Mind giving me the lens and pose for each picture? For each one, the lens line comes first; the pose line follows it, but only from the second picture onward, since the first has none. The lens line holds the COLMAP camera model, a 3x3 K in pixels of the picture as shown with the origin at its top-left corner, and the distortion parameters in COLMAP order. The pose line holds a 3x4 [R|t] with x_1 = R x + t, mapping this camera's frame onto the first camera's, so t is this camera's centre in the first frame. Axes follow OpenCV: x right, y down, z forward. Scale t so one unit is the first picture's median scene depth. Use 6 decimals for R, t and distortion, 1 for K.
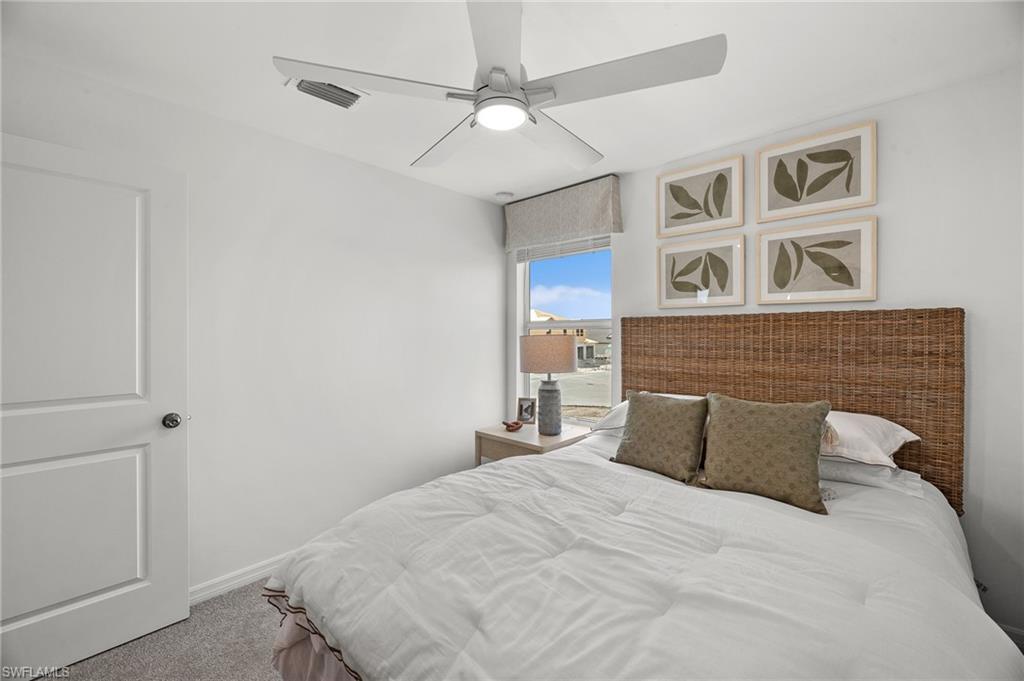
lens RADIAL K [[409.0, 0, 511.2], [0, 409.0, 334.5], [0, 0, 1]] dist [-0.000651, 0.000707]
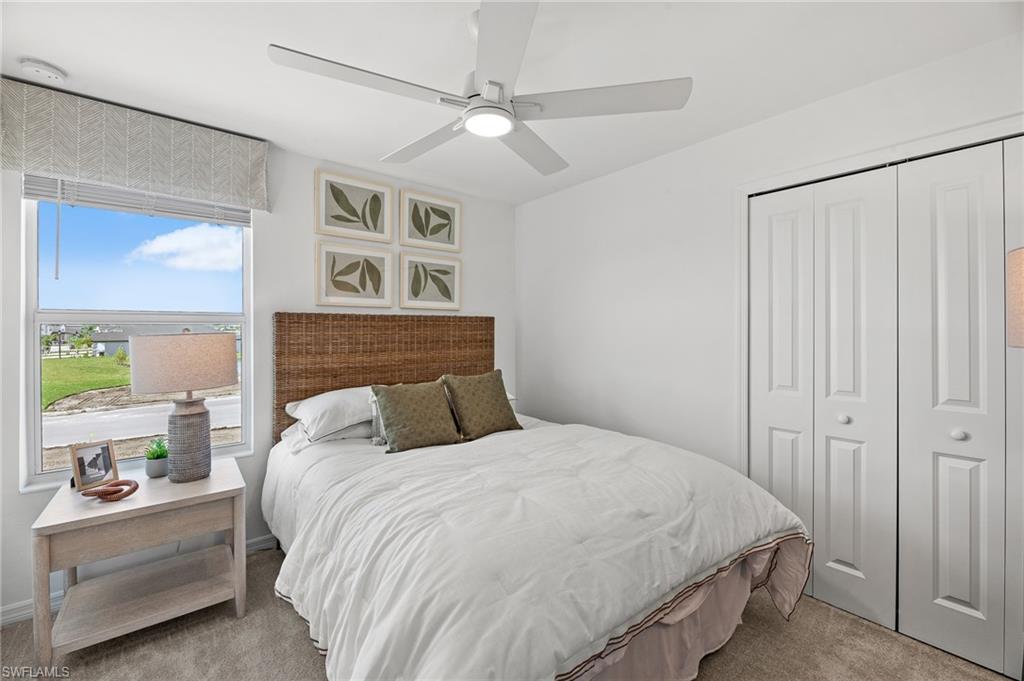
lens RADIAL K [[409.0, 0, 510.4], [0, 409.0, 333.3], [0, 0, 1]] dist [-0.000651, 0.000707]
pose [[0.154738, -0.008897, 0.987916, -0.638565], [0.006433, 0.999947, 0.007998, -0.000933], [-0.987935, 0.005118, 0.154787, 0.472593]]
